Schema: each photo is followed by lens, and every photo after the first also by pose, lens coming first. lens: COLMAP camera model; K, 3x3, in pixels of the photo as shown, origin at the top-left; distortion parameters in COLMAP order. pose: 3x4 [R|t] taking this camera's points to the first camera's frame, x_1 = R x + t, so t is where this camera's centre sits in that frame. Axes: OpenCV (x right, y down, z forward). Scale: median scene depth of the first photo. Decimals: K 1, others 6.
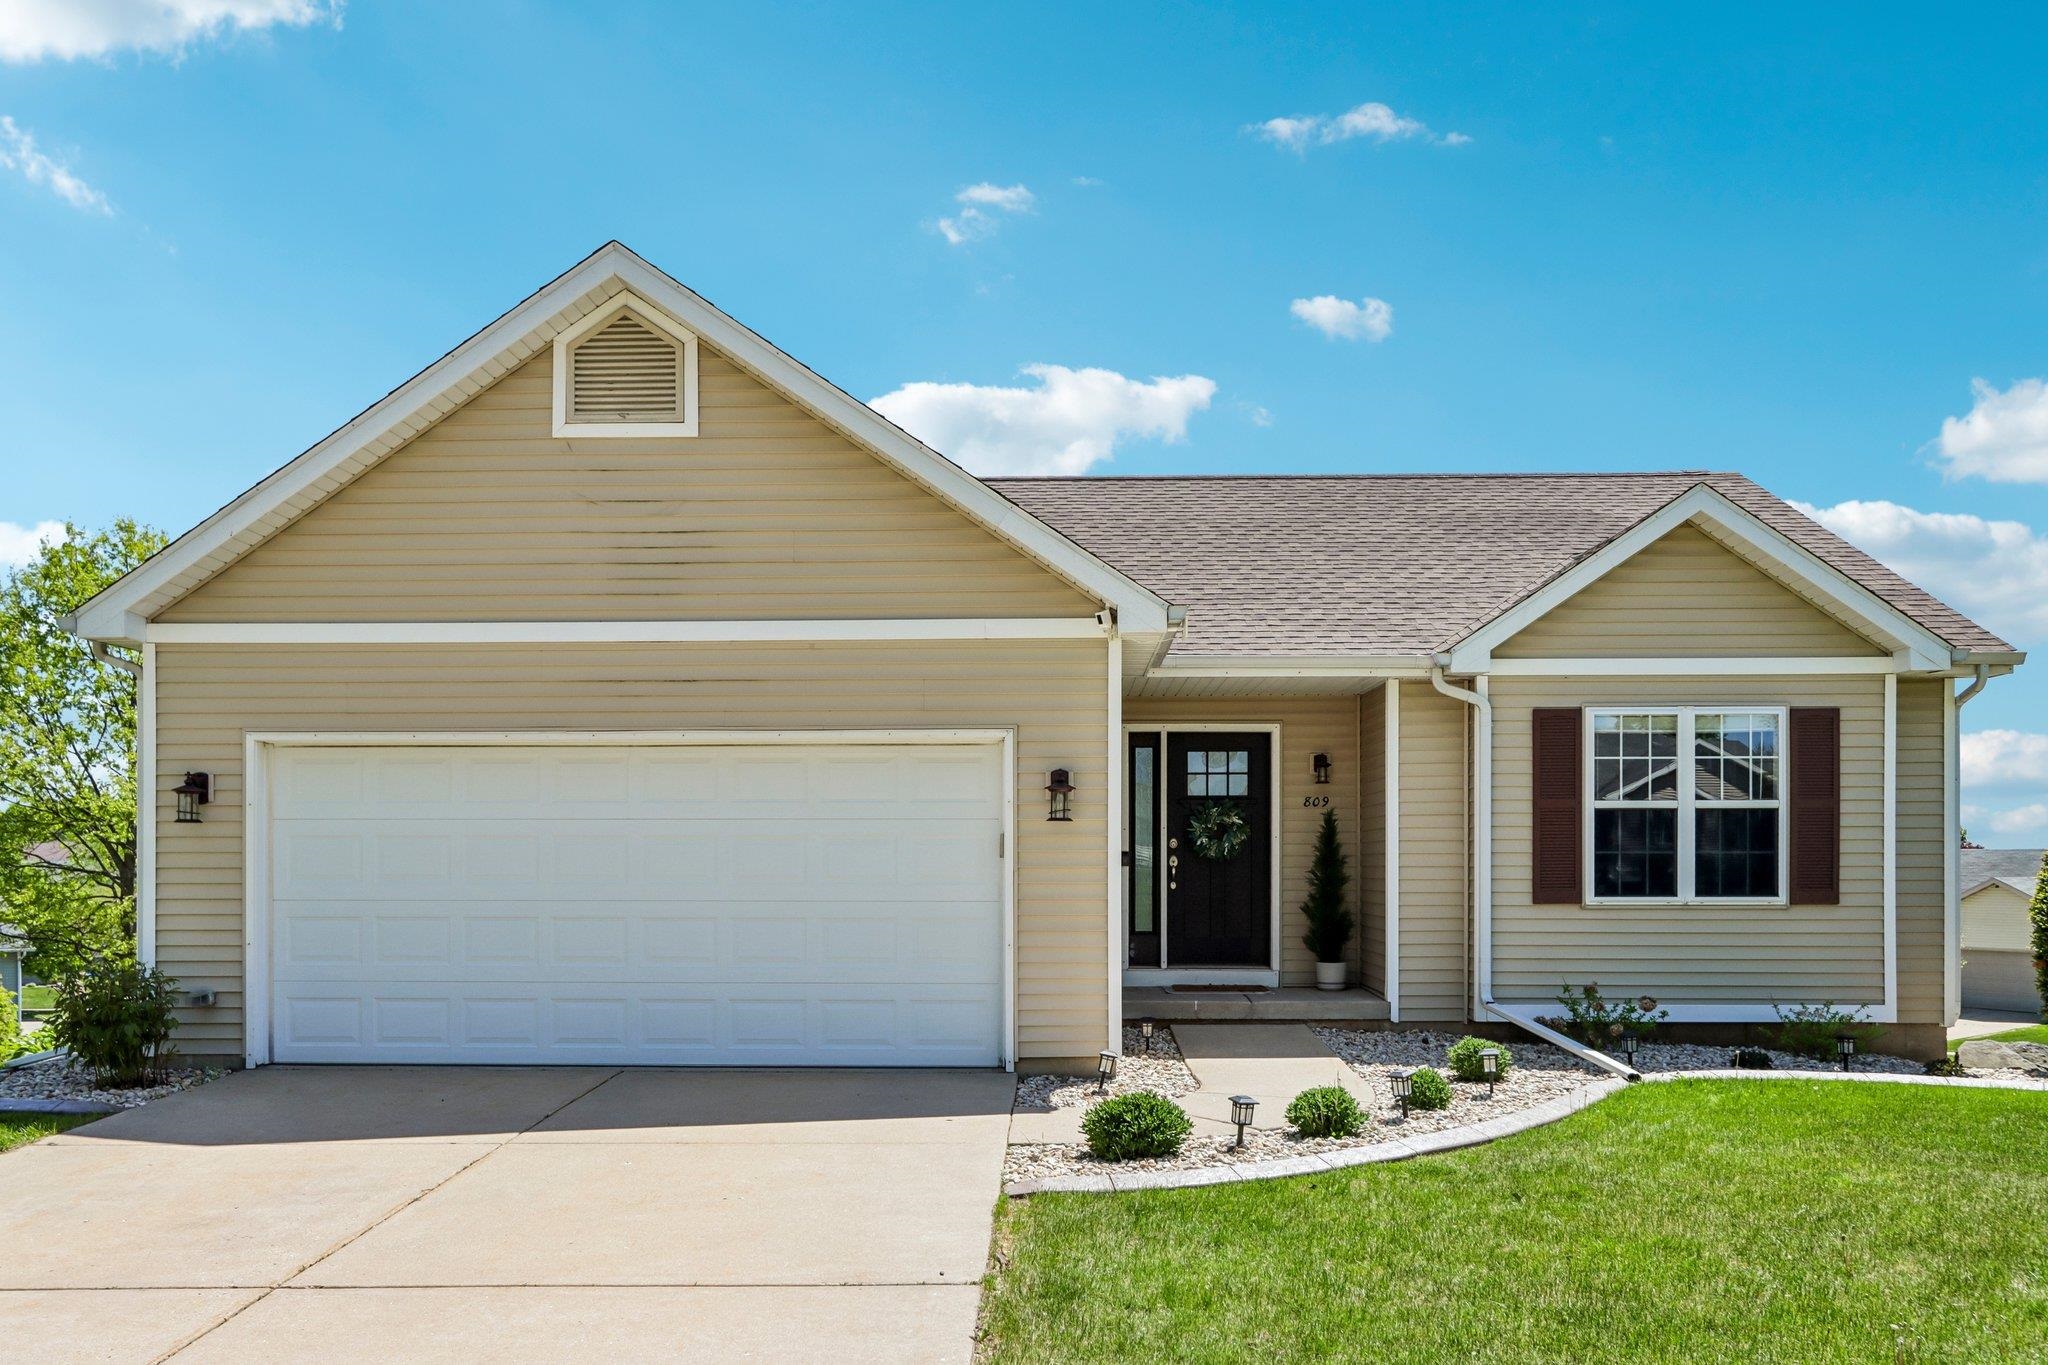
lens RADIAL K [[1612.3, 0, 1011.1], [0, 1612.3, 870.0], [0, 0, 1]] dist [-0.003311, -0.001120]
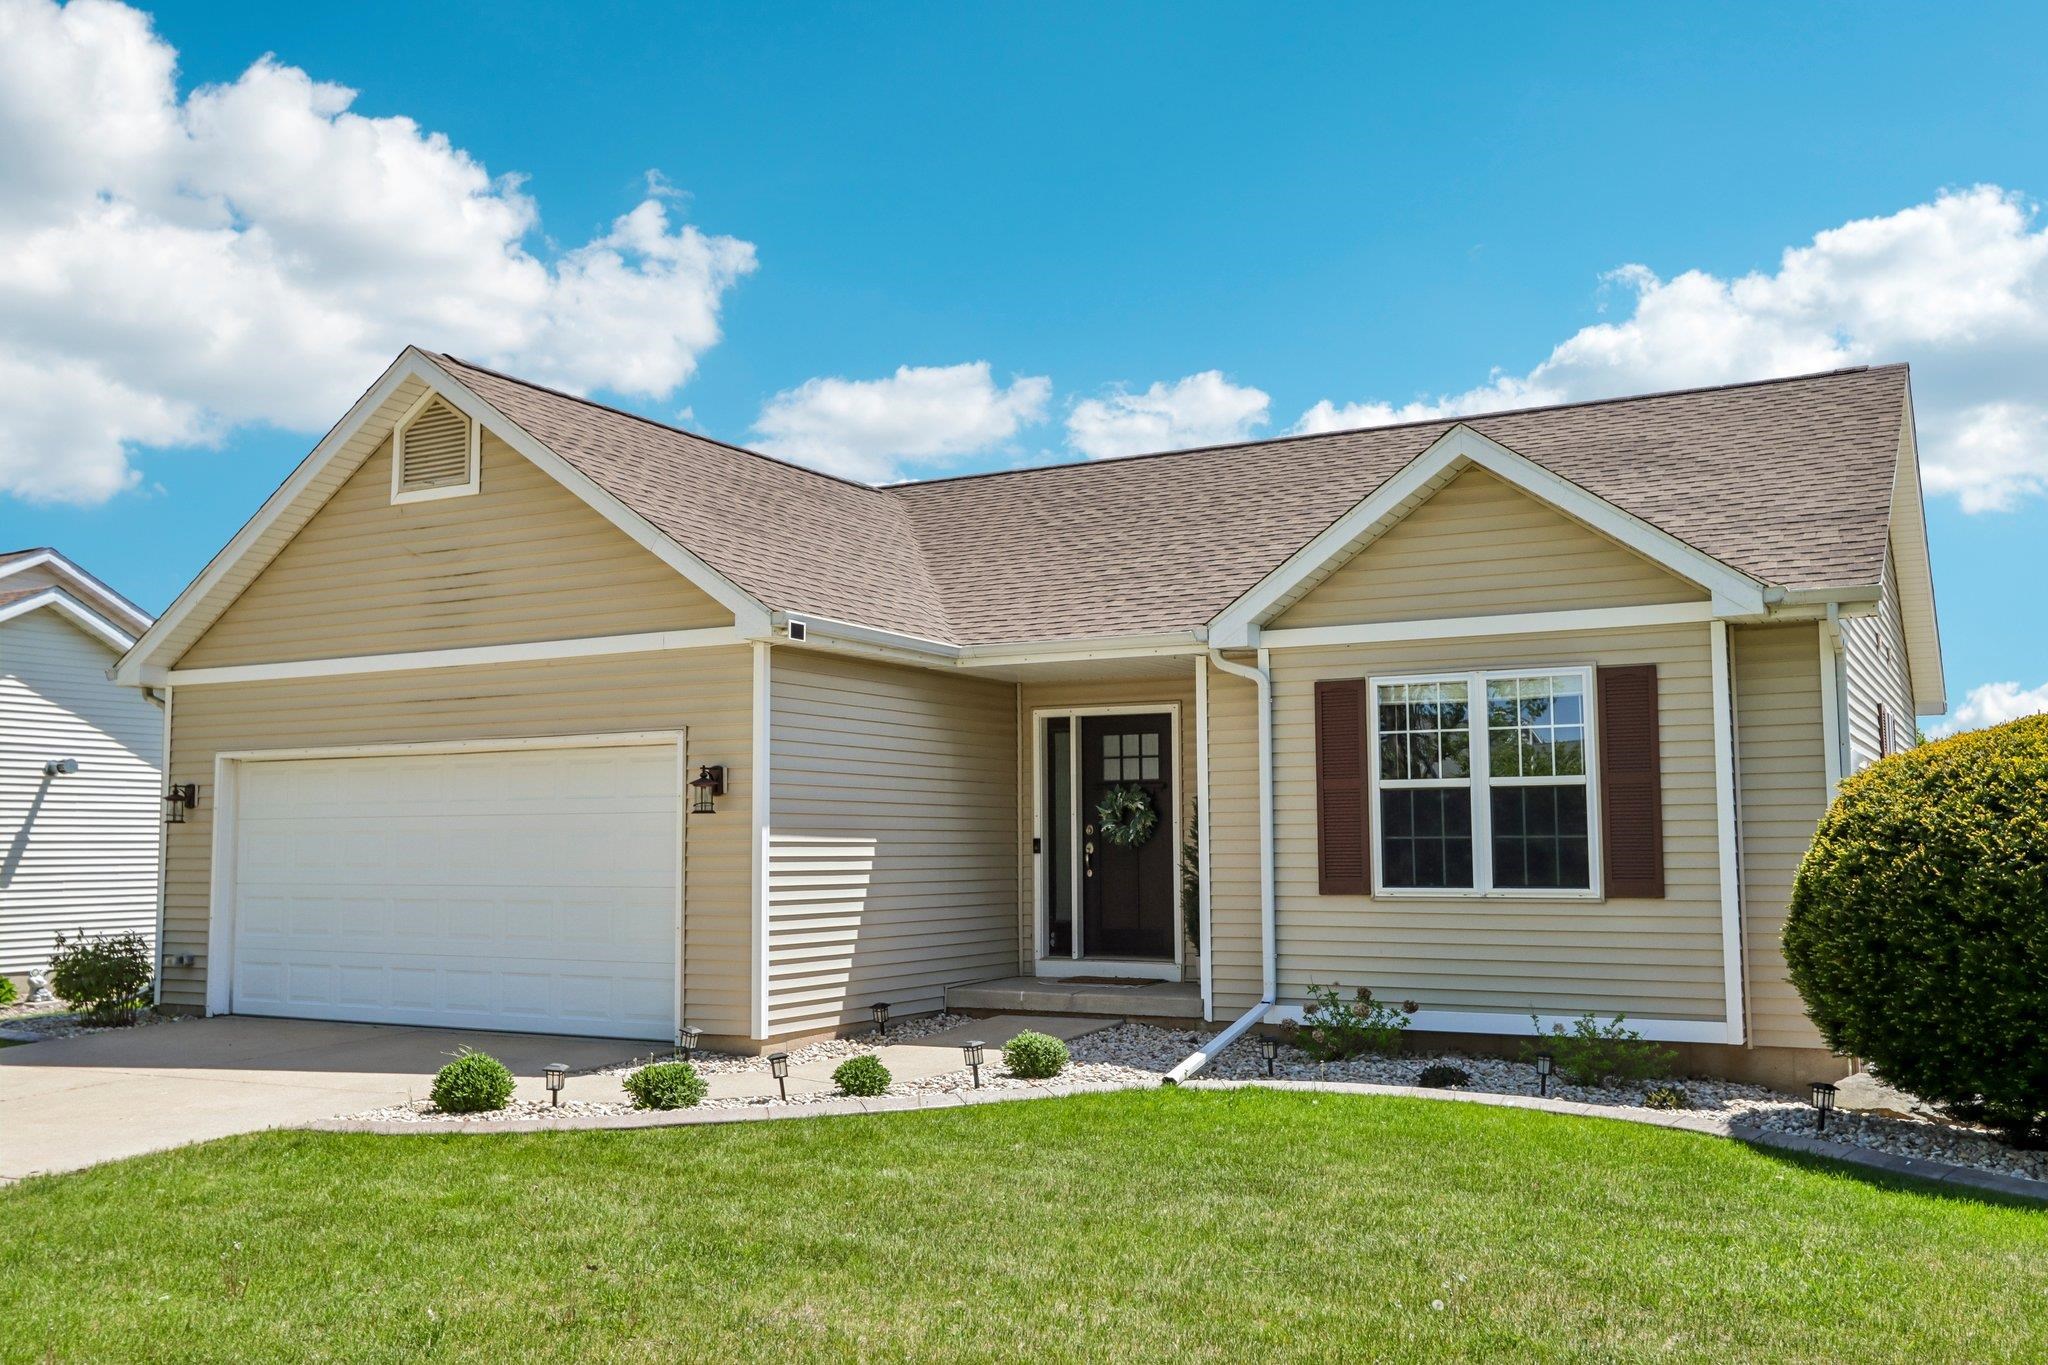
lens RADIAL K [[1809.0, 0, 1024.0], [0, 1809.0, 682.5], [0, 0, 1]] dist [0.000947, 0.001207]
pose [[0.890552, -0.045072, -0.452644, 0.644905], [0.002277, 0.995508, -0.094648, -0.002080], [0.454876, 0.083258, 0.886654, 0.006903]]
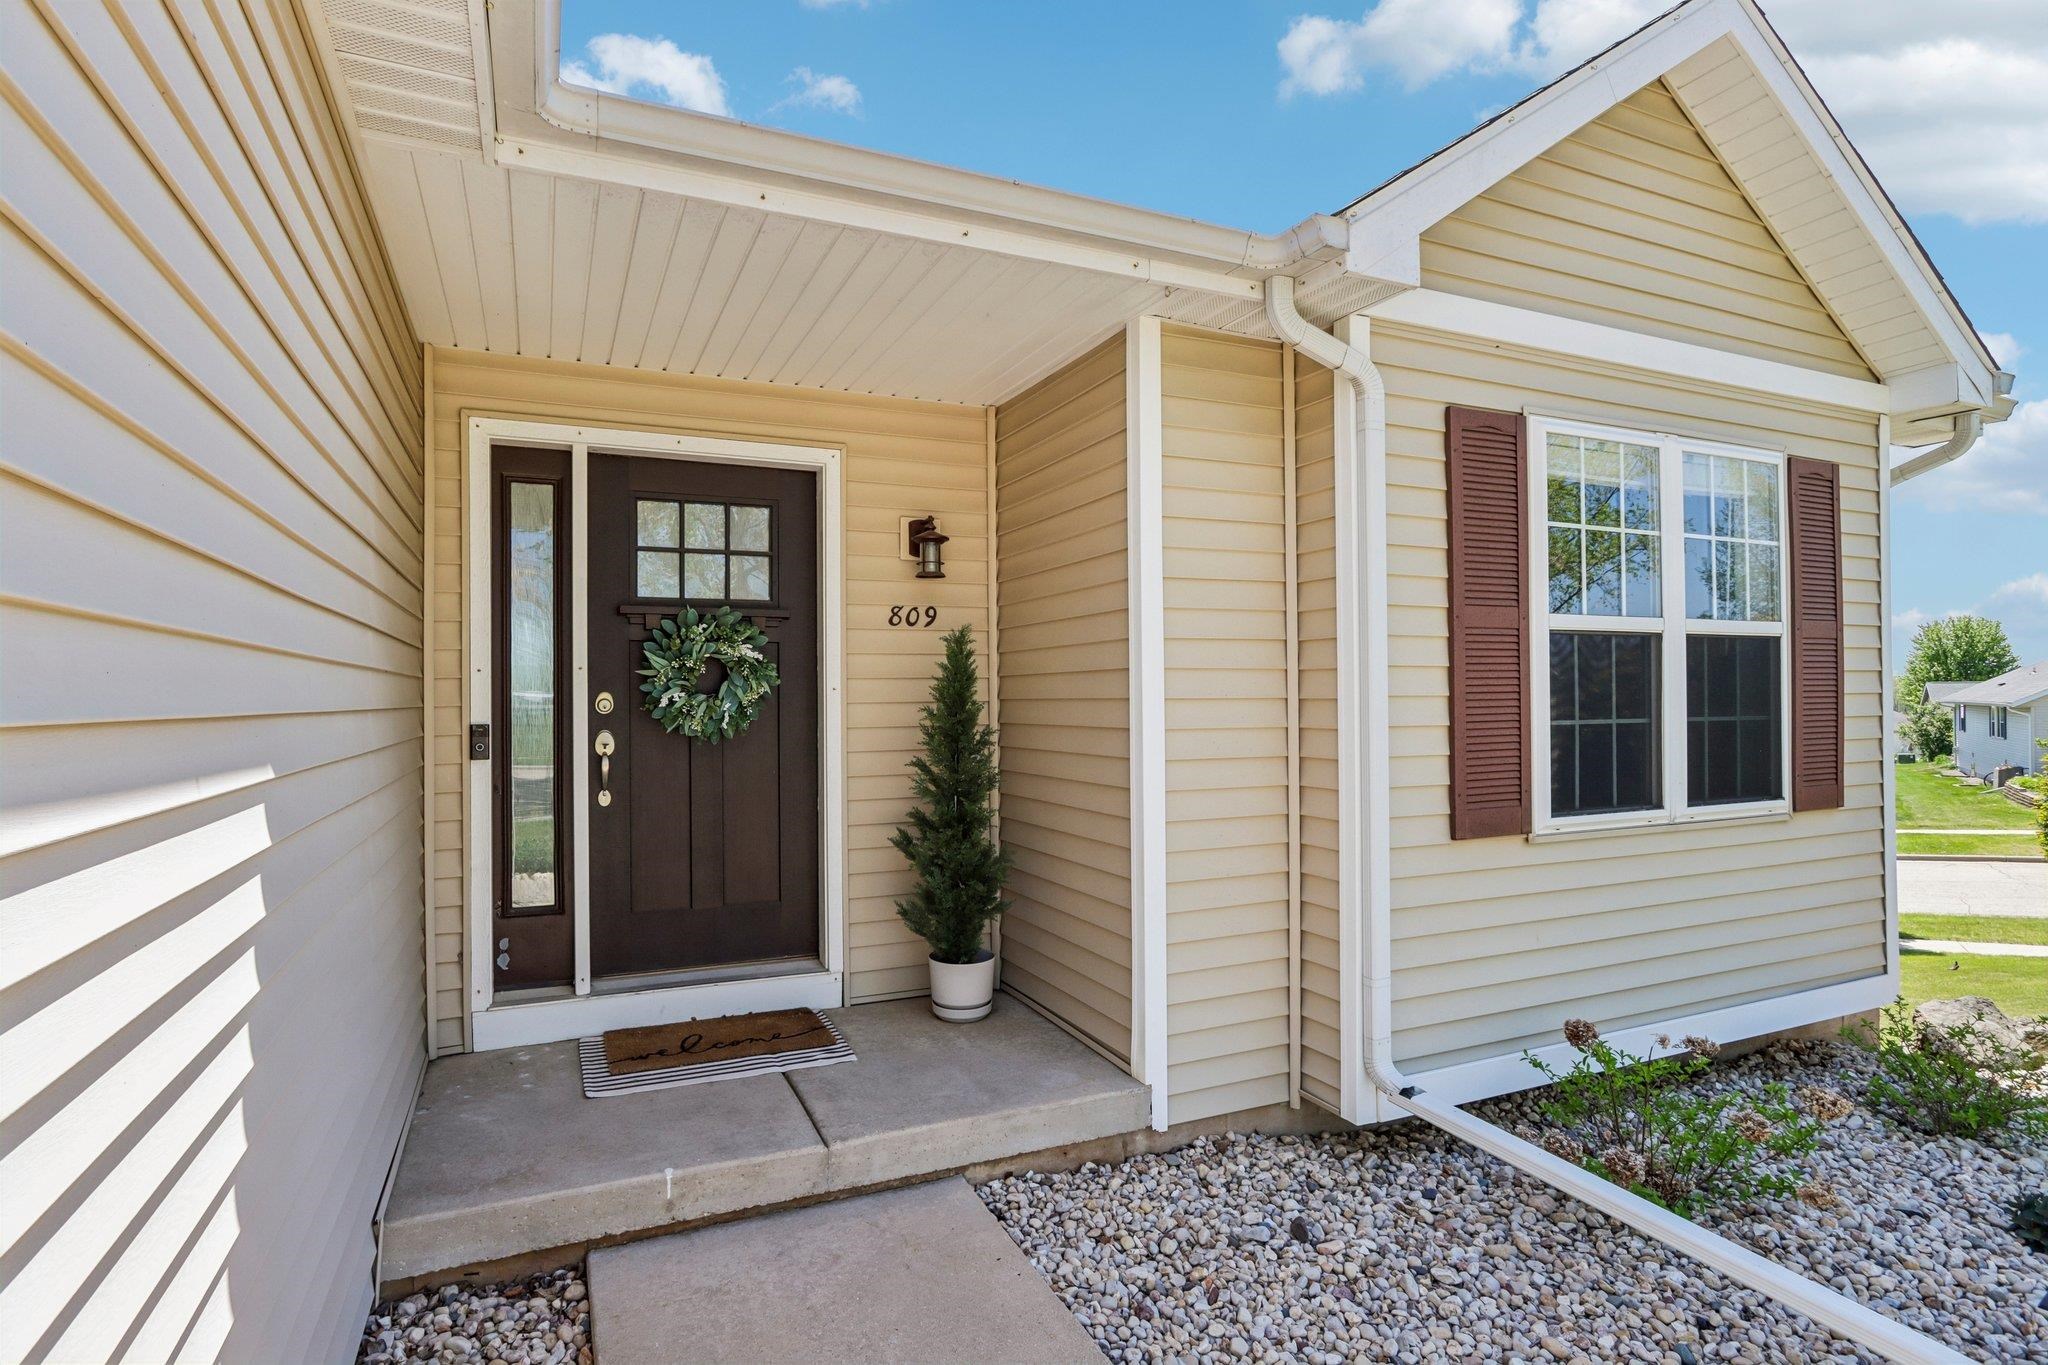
lens RADIAL K [[1040.7, 0, 990.9], [0, 1040.7, 695.1], [0, 0, 1]] dist [-0.013201, 0.000037]
pose [[0.901956, -0.003424, 0.431814, 0.083798], [0.007074, 0.999952, -0.006849, -0.018402], [-0.431770, 0.009232, 0.901936, 0.797014]]
